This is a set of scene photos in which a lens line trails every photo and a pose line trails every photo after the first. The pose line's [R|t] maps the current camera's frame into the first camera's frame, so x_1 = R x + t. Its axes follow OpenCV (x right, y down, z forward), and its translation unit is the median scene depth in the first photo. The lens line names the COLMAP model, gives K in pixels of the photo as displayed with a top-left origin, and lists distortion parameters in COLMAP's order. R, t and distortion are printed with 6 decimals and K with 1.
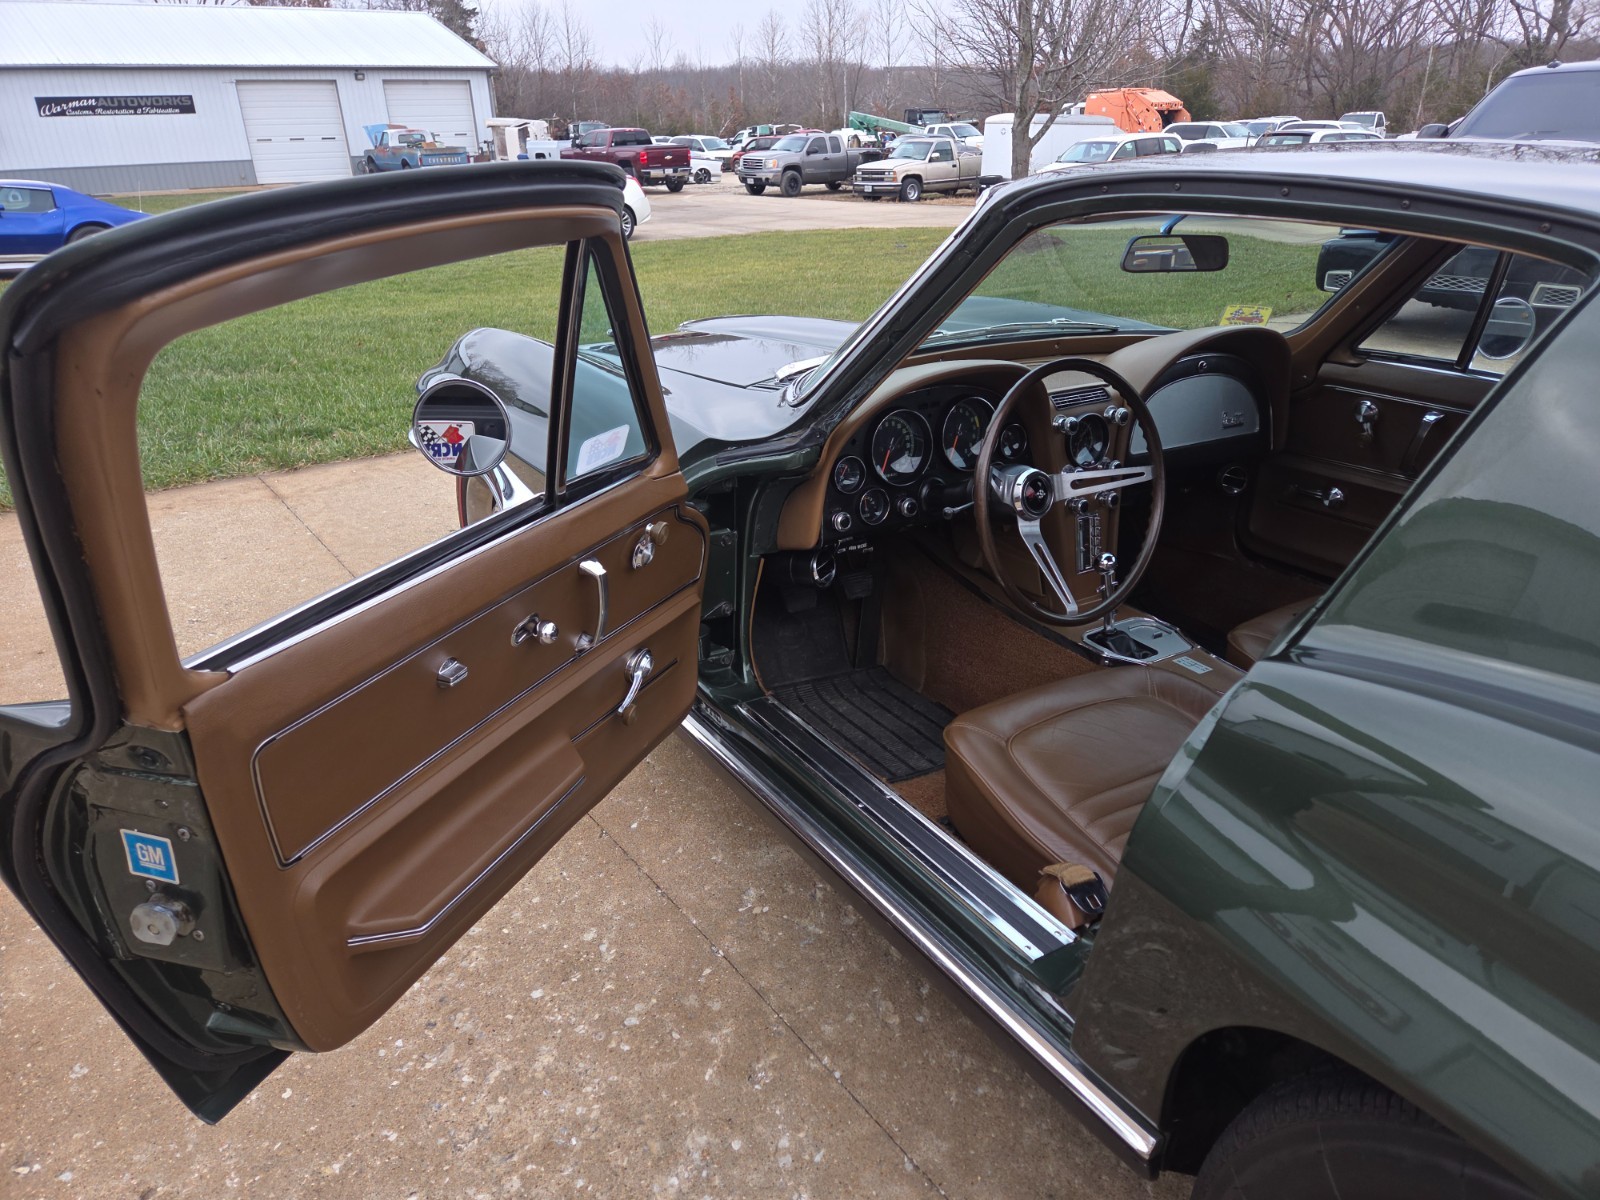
lens RADIAL K [[1067.4, 0, 801.8], [0, 1067.4, 601.7], [0, 0, 1]] dist [0.078064, -0.064676]
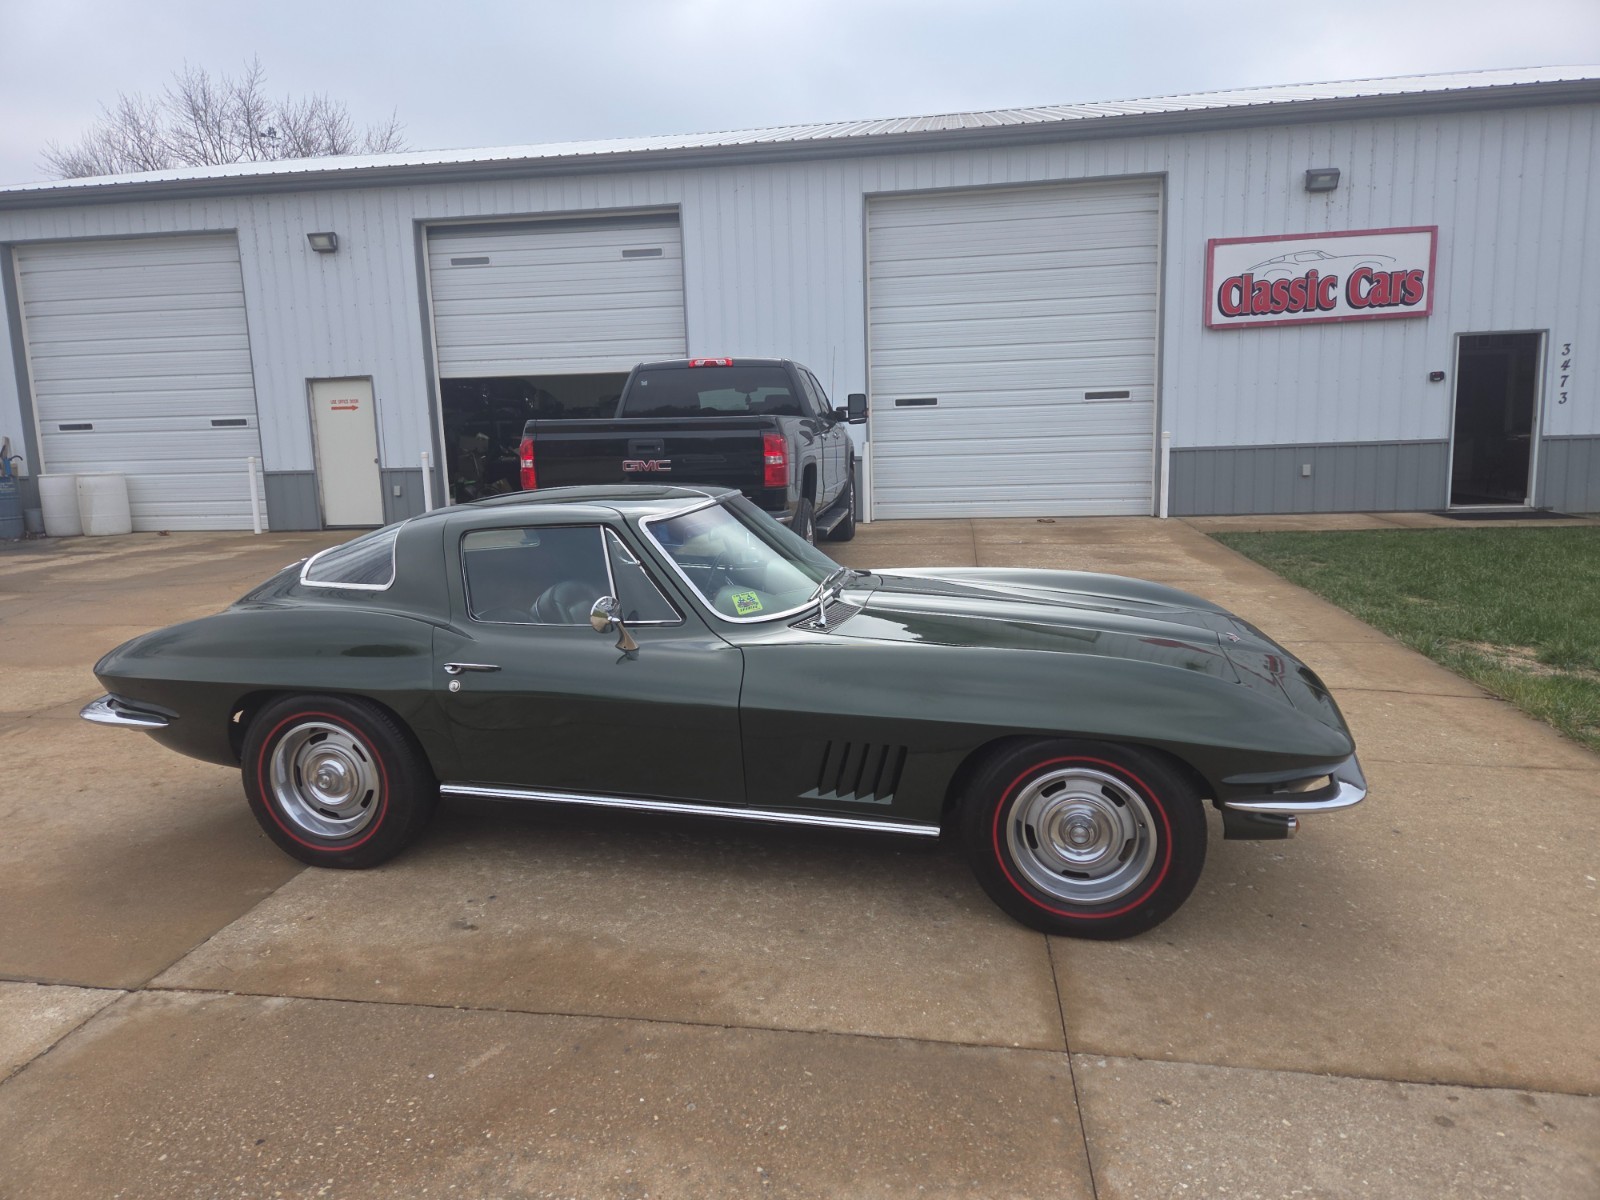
lens RADIAL K [[1067.4, 0, 795.8], [0, 1067.4, 589.7], [0, 0, 1]] dist [0.078064, -0.064676]
pose [[-0.707261, 0.132090, -0.694502, 0.091446], [-0.266577, 0.860040, 0.435049, -0.062137], [0.654765, 0.492832, -0.573061, 0.123299]]
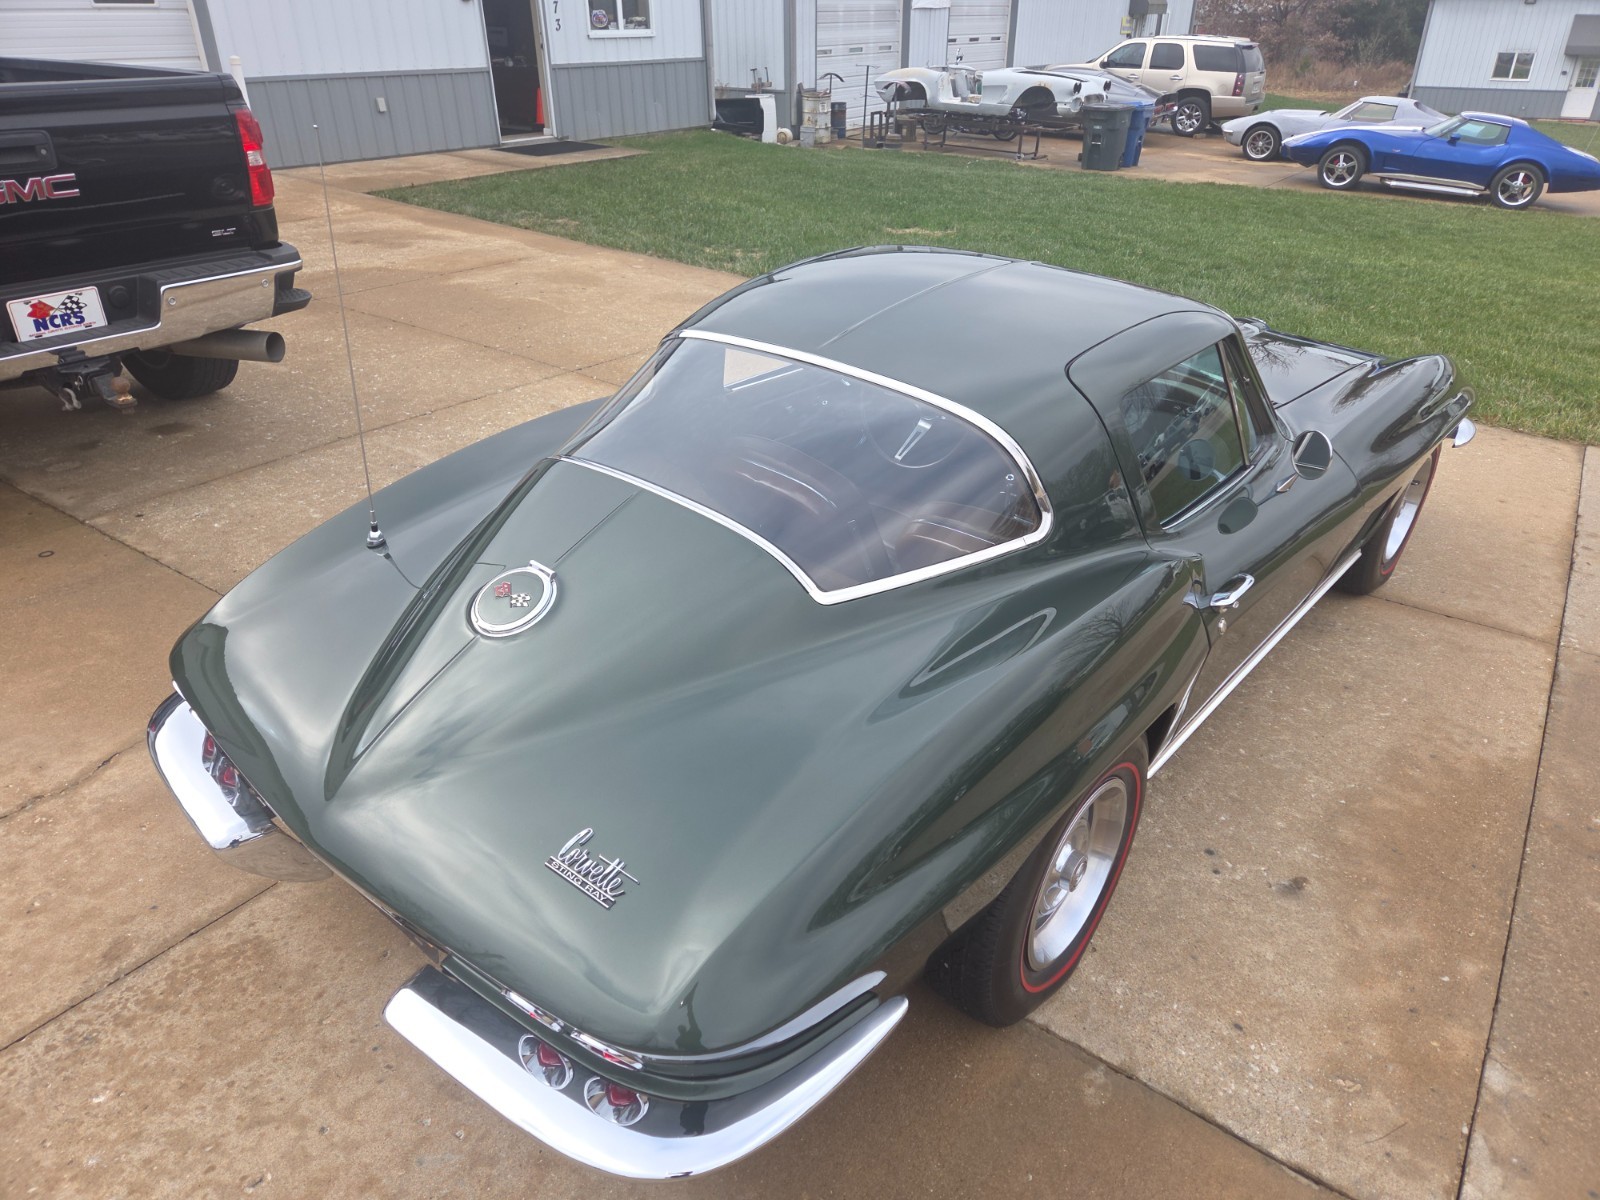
lens RADIAL K [[1067.4, 0, 812.2], [0, 1067.4, 579.3], [0, 0, 1]] dist [0.078064, -0.064676]
pose [[0.317613, 0.456282, -0.831221, 0.092003], [-0.412032, 0.855938, 0.312411, -0.016746], [0.854021, 0.243264, 0.459859, -0.000450]]
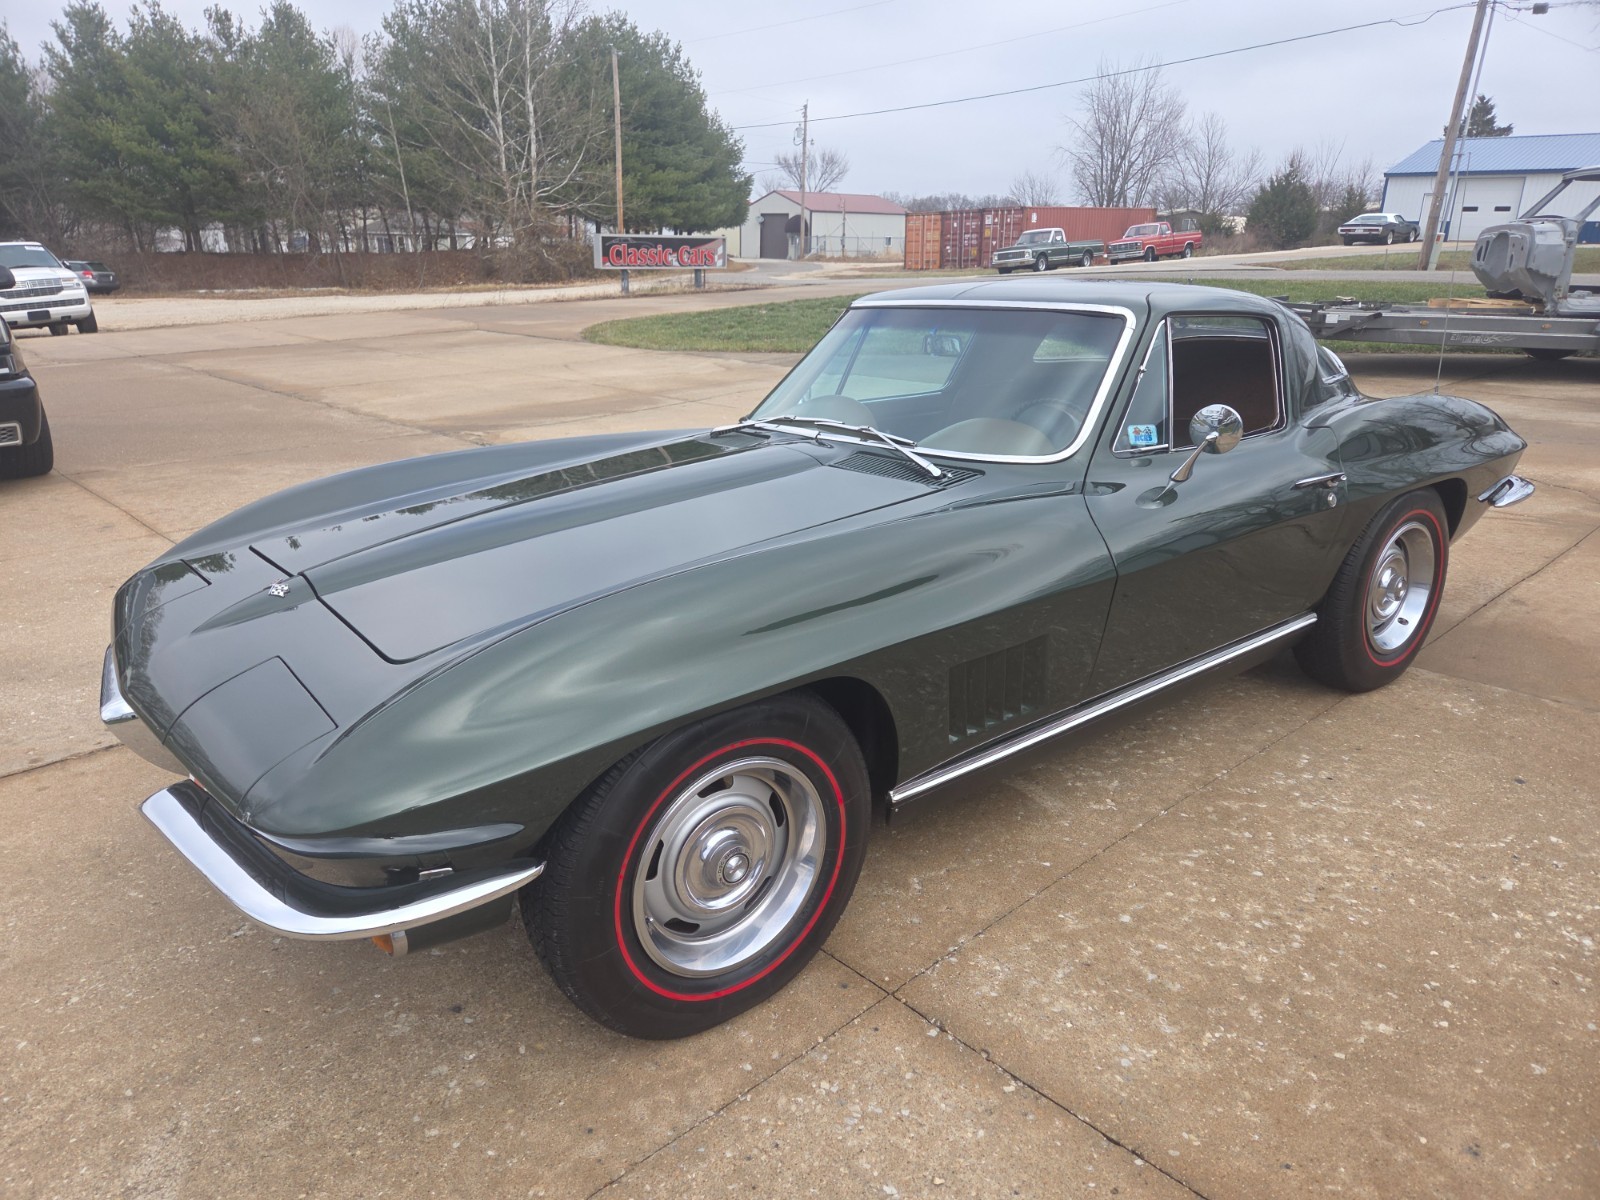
lens RADIAL K [[1067.4, 0, 792.1], [0, 1067.4, 607.3], [0, 0, 1]] dist [0.078064, -0.064676]
pose [[-0.099326, -0.311337, 0.945094, -0.068761], [0.411571, 0.851885, 0.323886, -0.030944], [-0.905949, 0.421143, 0.043523, 0.065804]]
